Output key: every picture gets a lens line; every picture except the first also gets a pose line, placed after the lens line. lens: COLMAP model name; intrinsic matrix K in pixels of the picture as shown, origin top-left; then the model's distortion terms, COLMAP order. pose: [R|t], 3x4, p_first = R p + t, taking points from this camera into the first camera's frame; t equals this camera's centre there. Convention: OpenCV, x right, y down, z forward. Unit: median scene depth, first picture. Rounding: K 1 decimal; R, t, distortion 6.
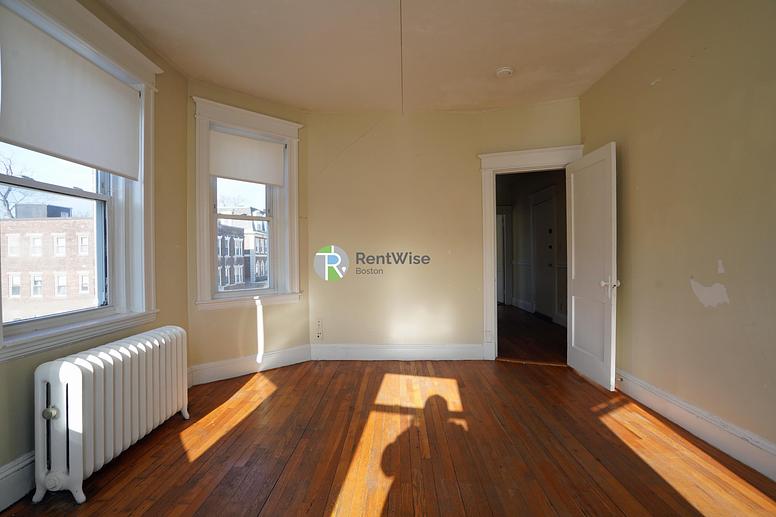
lens RADIAL K [[363.4, 0, 386.8], [0, 363.4, 256.1], [0, 0, 1]] dist [-0.057817, 0.023396]
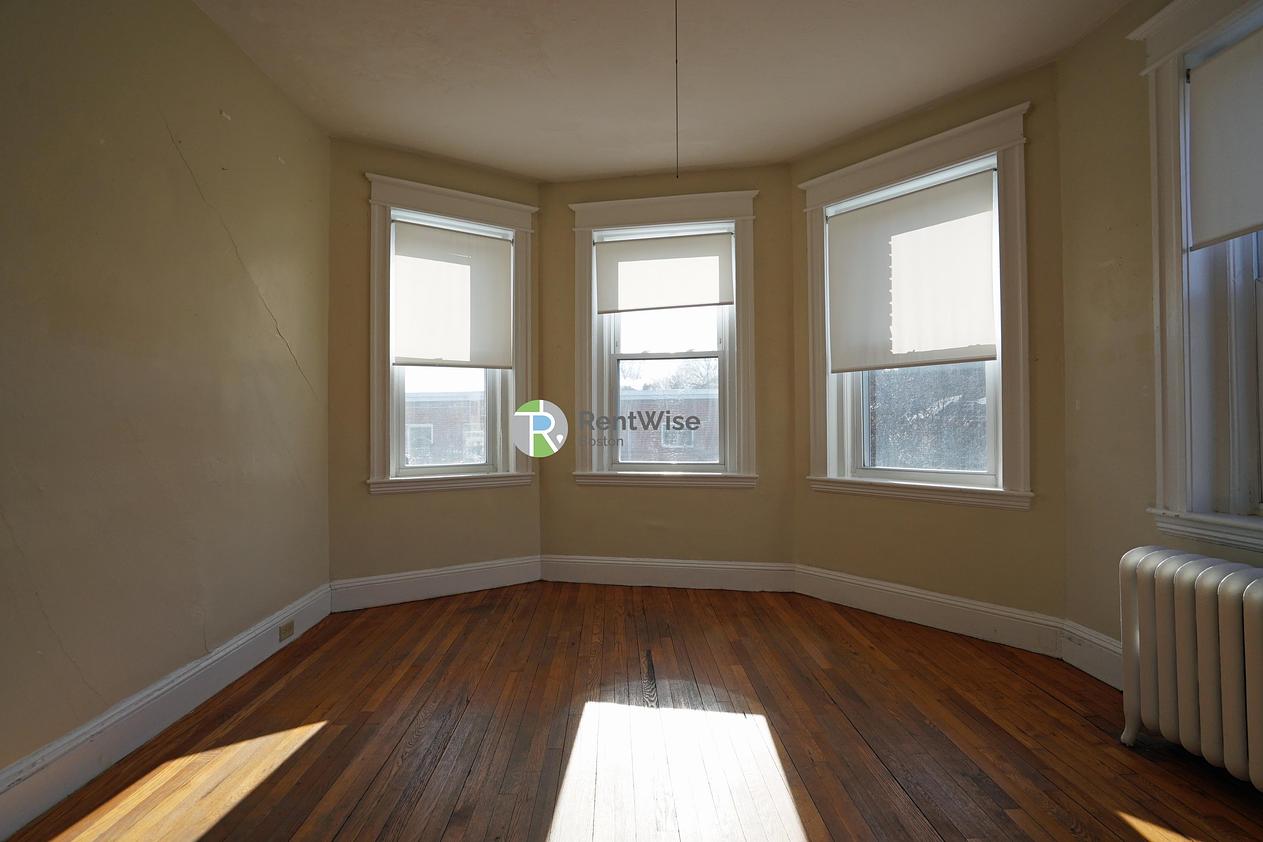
lens RADIAL K [[591.5, 0, 629.5], [0, 591.5, 417.1], [0, 0, 1]] dist [-0.057817, 0.023396]
pose [[-0.998742, 0.012844, -0.048470, 0.098777], [0.013823, 0.999706, -0.019921, 0.020089], [0.048200, -0.020566, -0.998626, 1.069809]]
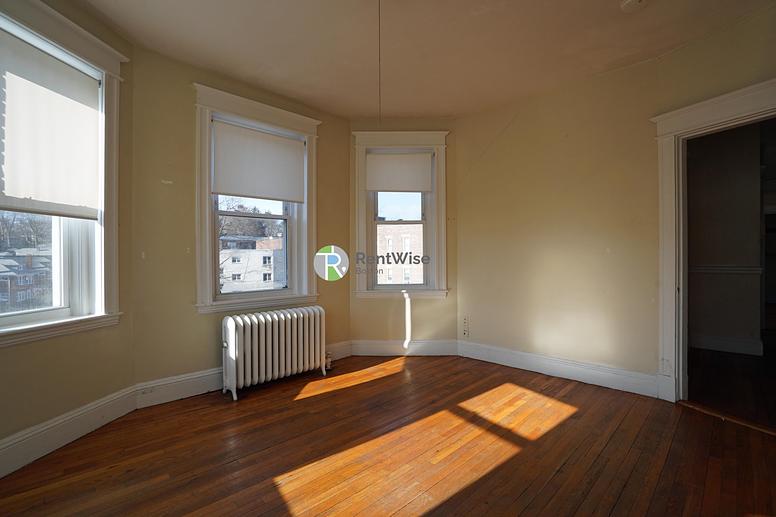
lens RADIAL K [[363.4, 0, 386.8], [0, 363.4, 256.1], [0, 0, 1]] dist [-0.057817, 0.023396]
pose [[0.722627, 0.002604, -0.691233, 0.432556], [0.001535, 0.999984, 0.005373, -0.004826], [0.691236, -0.004944, 0.722612, 0.127395]]
